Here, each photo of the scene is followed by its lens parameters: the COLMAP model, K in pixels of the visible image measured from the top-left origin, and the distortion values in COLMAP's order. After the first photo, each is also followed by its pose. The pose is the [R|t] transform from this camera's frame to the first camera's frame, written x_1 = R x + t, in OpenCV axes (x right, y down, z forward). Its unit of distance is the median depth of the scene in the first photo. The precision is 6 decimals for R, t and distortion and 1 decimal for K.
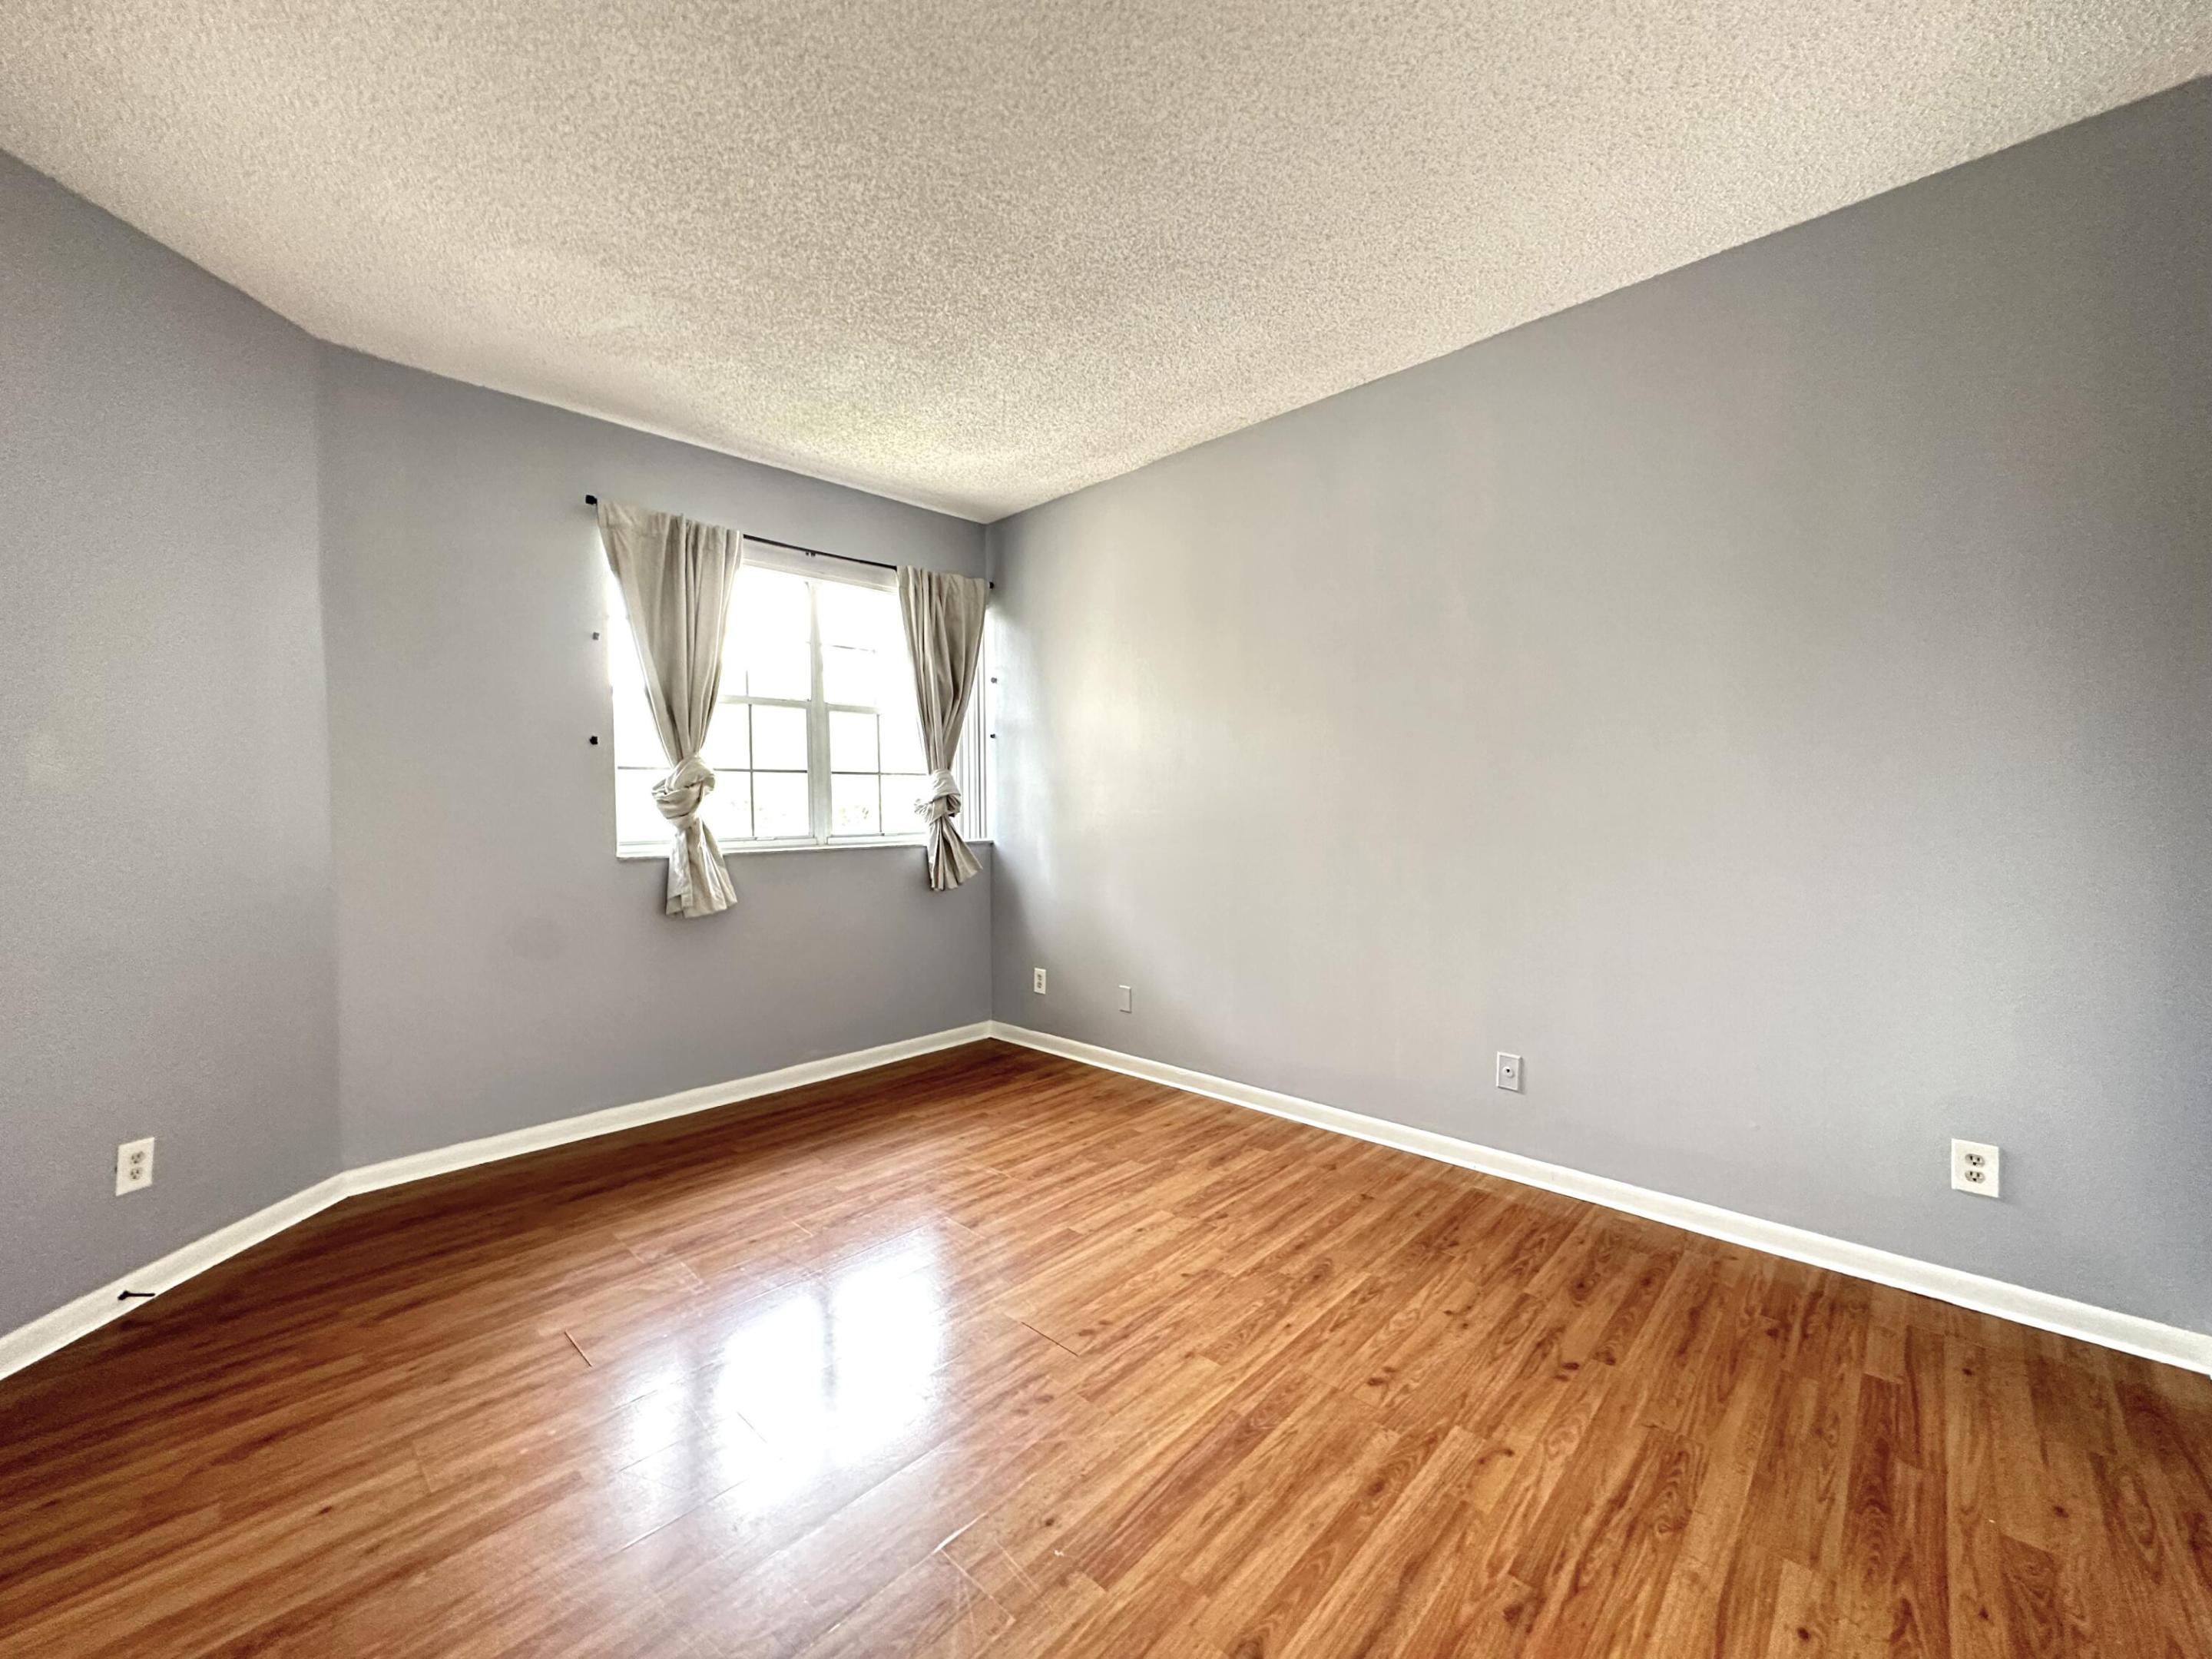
lens RADIAL K [[891.7, 0, 1101.1], [0, 891.7, 829.7], [0, 0, 1]] dist [-0.013454, 0.000249]
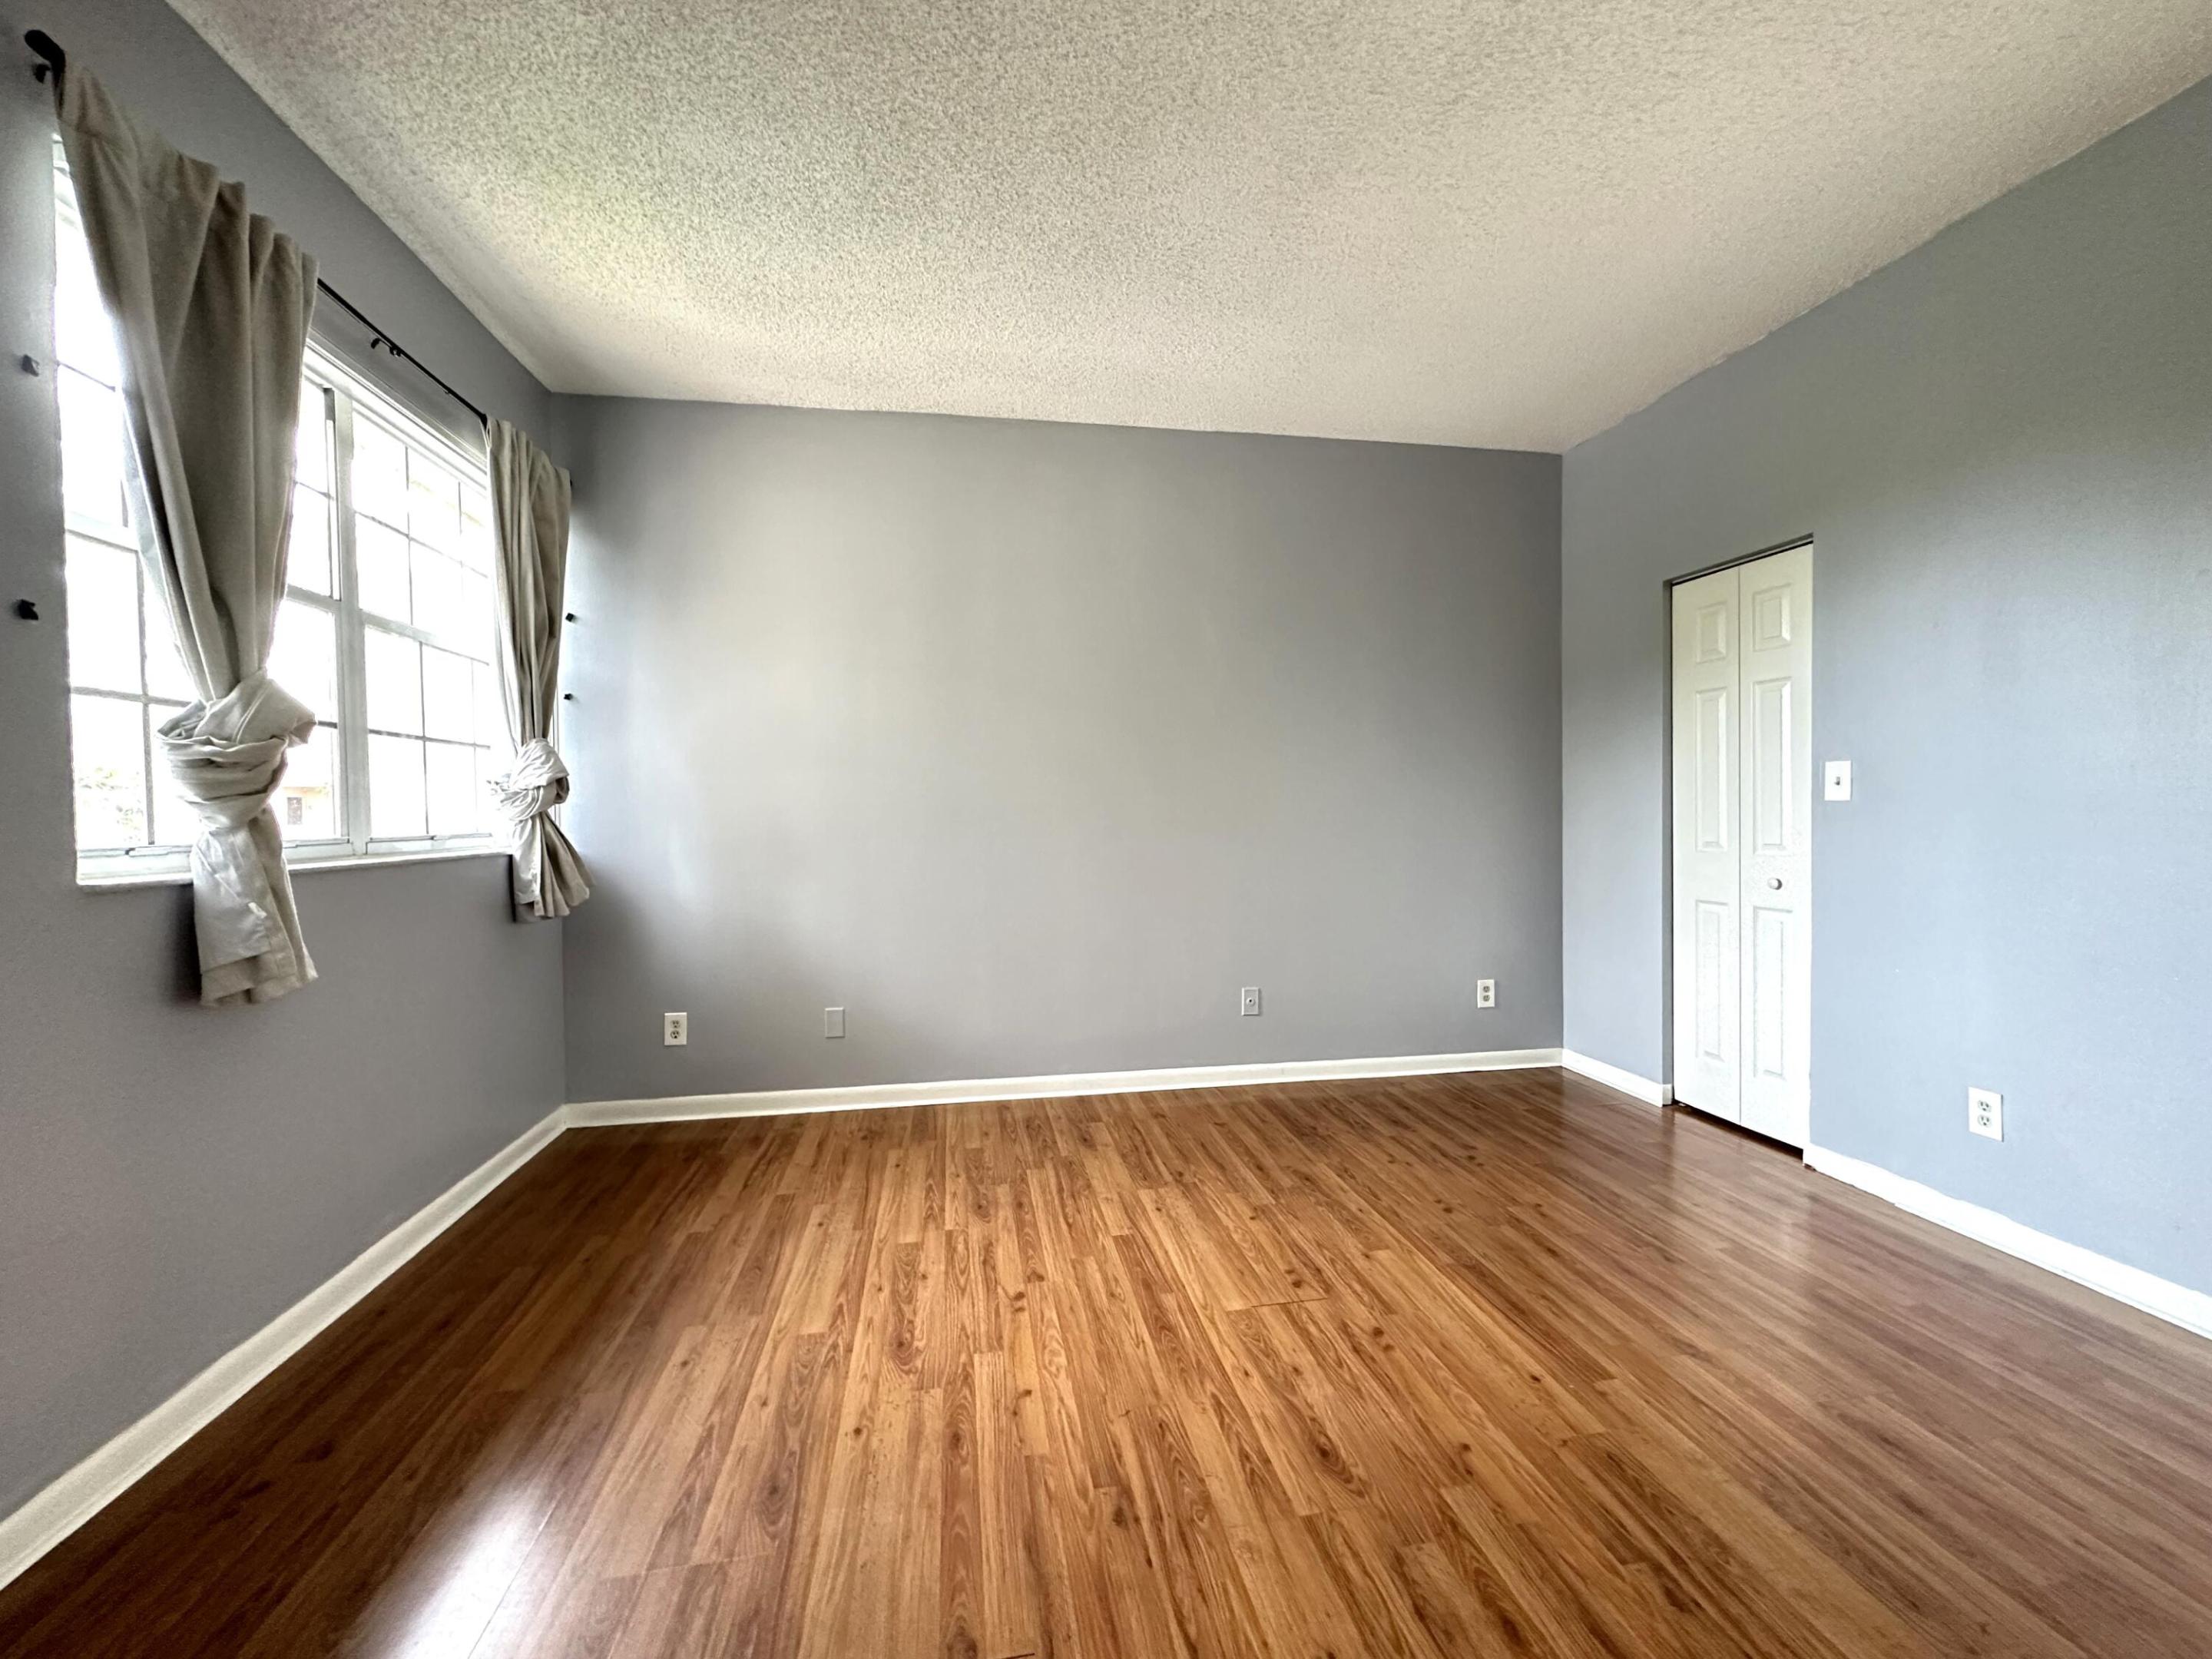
lens RADIAL K [[891.7, 0, 1119.3], [0, 891.7, 825.0], [0, 0, 1]] dist [-0.013454, 0.000249]
pose [[0.587570, -0.010189, 0.809109, -0.699617], [0.028436, 0.999563, -0.008063, 0.022030], [-0.808673, 0.027746, 0.587603, 0.387802]]
